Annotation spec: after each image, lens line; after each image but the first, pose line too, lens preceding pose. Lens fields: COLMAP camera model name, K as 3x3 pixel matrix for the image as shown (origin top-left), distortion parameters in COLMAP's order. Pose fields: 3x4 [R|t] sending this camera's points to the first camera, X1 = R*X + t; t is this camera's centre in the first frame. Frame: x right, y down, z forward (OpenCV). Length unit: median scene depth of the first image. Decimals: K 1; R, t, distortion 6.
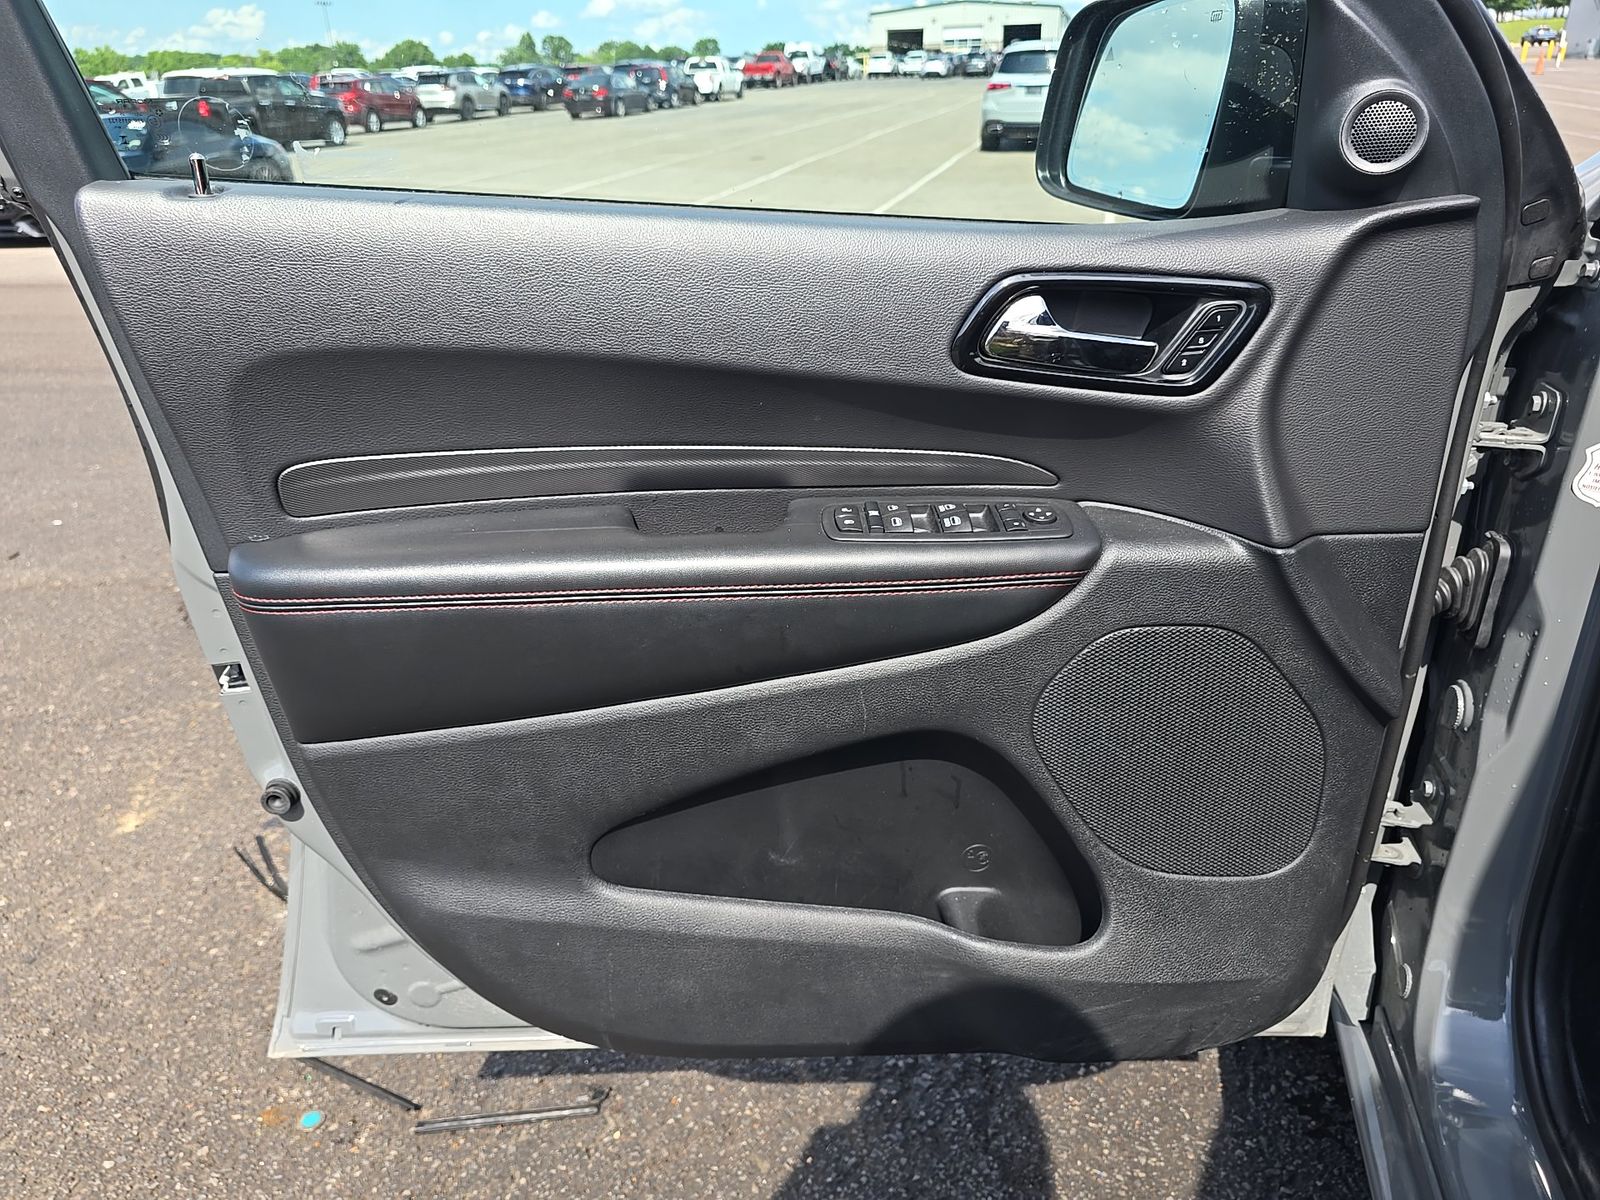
lens RADIAL K [[1014.4, 0, 800.0], [0, 1014.4, 600.0], [0, 0, 1]] dist [-0.001494, -0.001092]
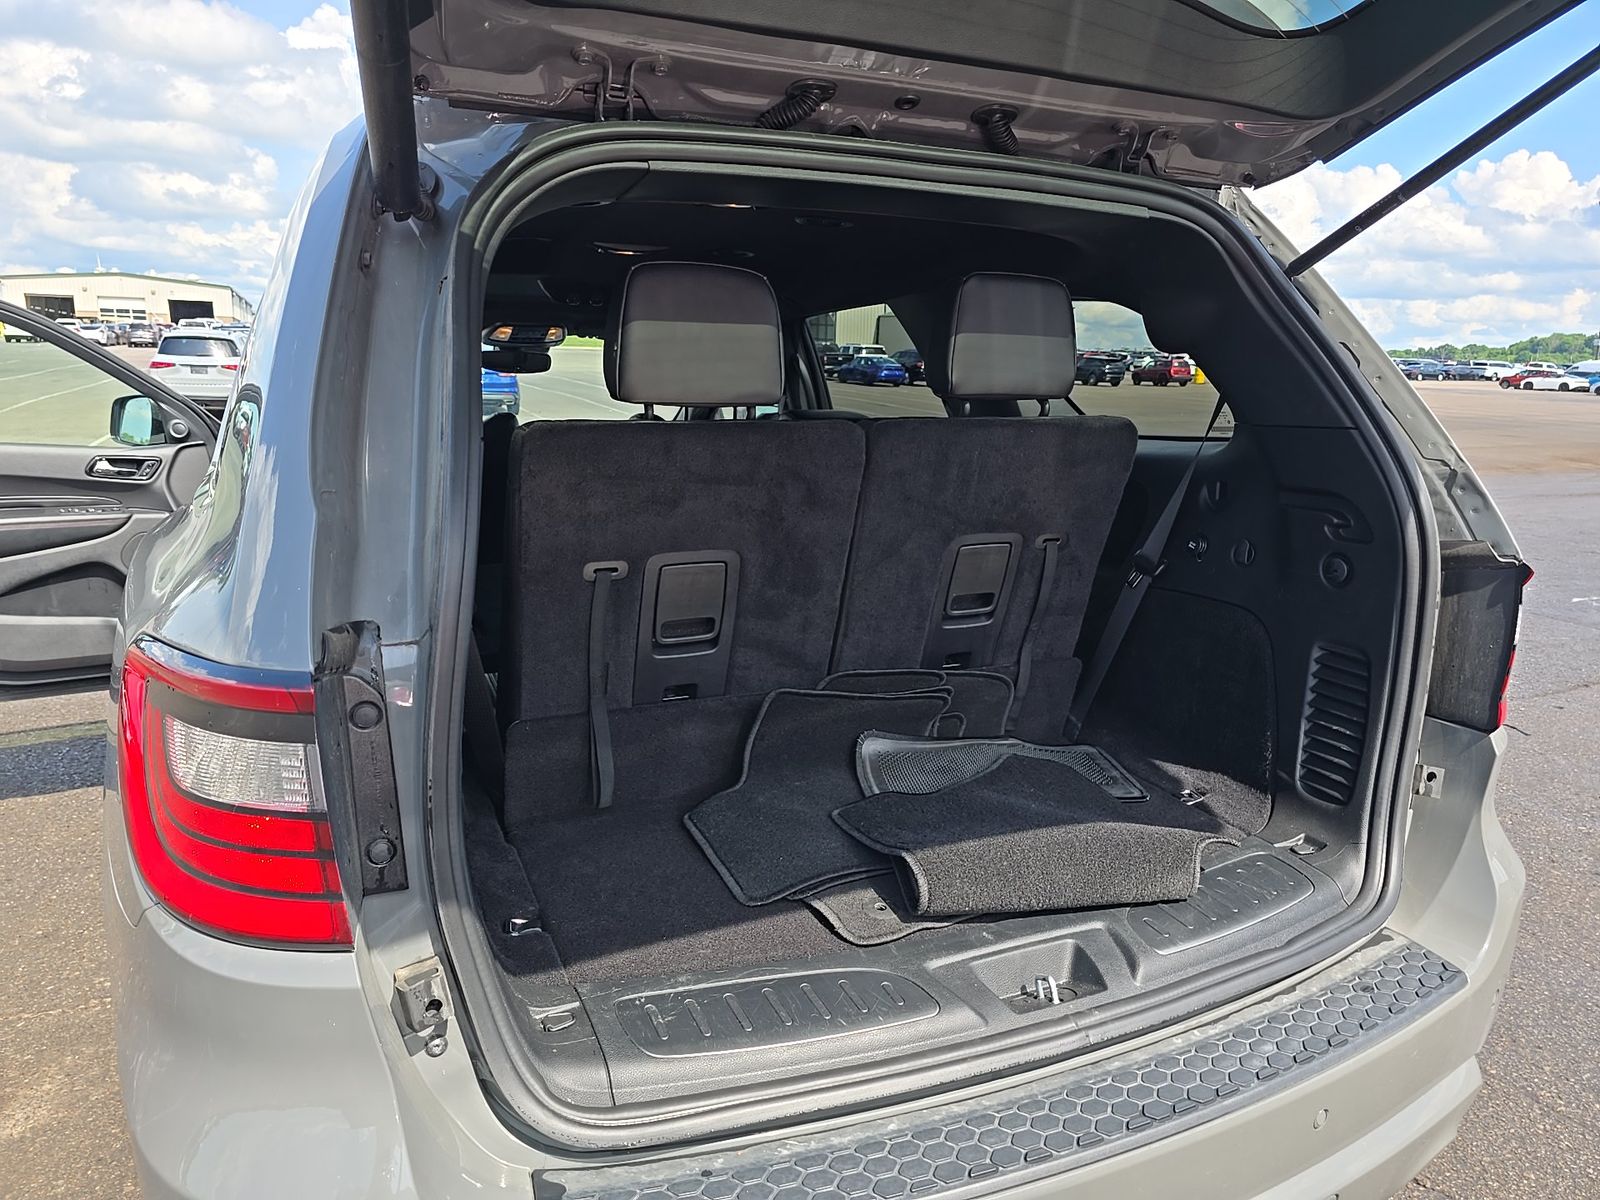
lens RADIAL K [[1014.4, 0, 800.0], [0, 1014.4, 600.0], [0, 0, 1]] dist [-0.001494, -0.001092]
pose [[0.756442, -0.089919, 0.647850, -0.350171], [0.241600, 0.958867, -0.149009, 1.444507], [-0.607803, 0.269238, 0.747052, -3.460505]]
